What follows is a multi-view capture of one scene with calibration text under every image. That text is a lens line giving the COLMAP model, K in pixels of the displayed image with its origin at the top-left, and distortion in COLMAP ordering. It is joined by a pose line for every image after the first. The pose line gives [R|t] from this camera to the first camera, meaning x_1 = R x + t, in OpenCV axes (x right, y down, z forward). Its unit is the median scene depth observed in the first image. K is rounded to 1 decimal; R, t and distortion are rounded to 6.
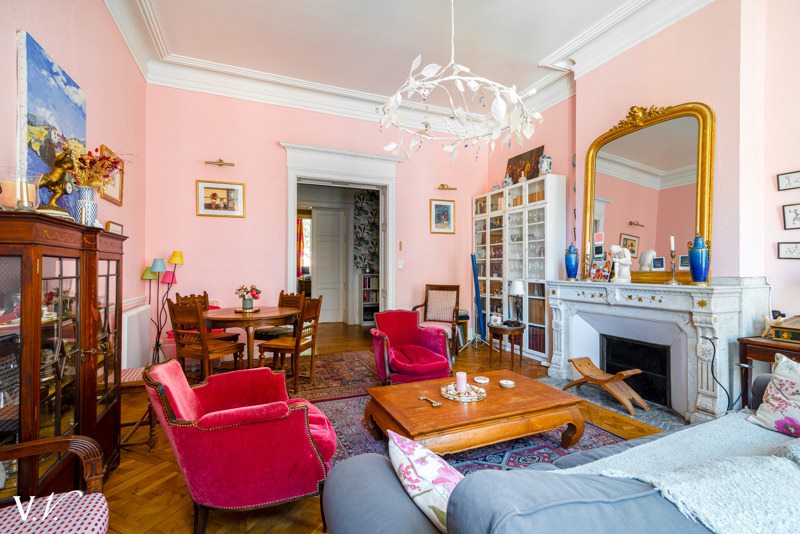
lens RADIAL K [[363.6, 0, 400.0], [0, 363.6, 267.3], [0, 0, 1]] dist [0.005967, 0.000448]
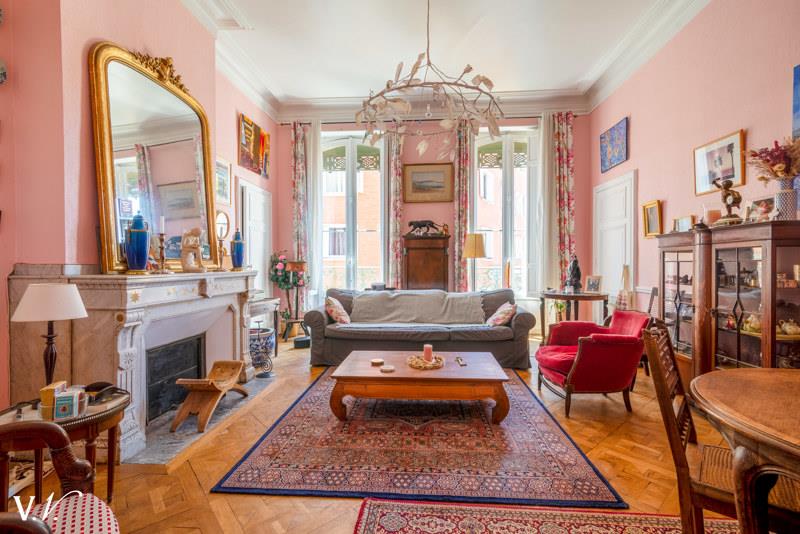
lens RADIAL K [[363.6, 0, 404.8], [0, 363.6, 267.8], [0, 0, 1]] dist [0.005967, 0.000448]
pose [[-0.898800, -0.010601, 0.438231, -0.180371], [-0.007263, 0.999930, 0.009291, 0.017929], [-0.438299, 0.005167, -0.898814, 1.373765]]
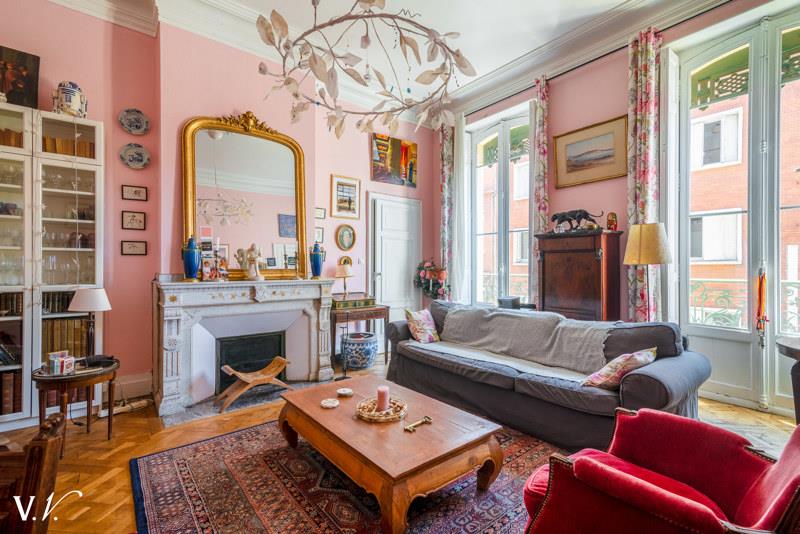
lens RADIAL K [[363.6, 0, 401.5], [0, 363.6, 267.1], [0, 0, 1]] dist [0.005967, 0.000448]
pose [[-0.277204, -0.007990, 0.960778, -0.441392], [-0.006431, 0.999958, 0.006460, -0.004381], [-0.960790, -0.004388, -0.277244, 0.793204]]
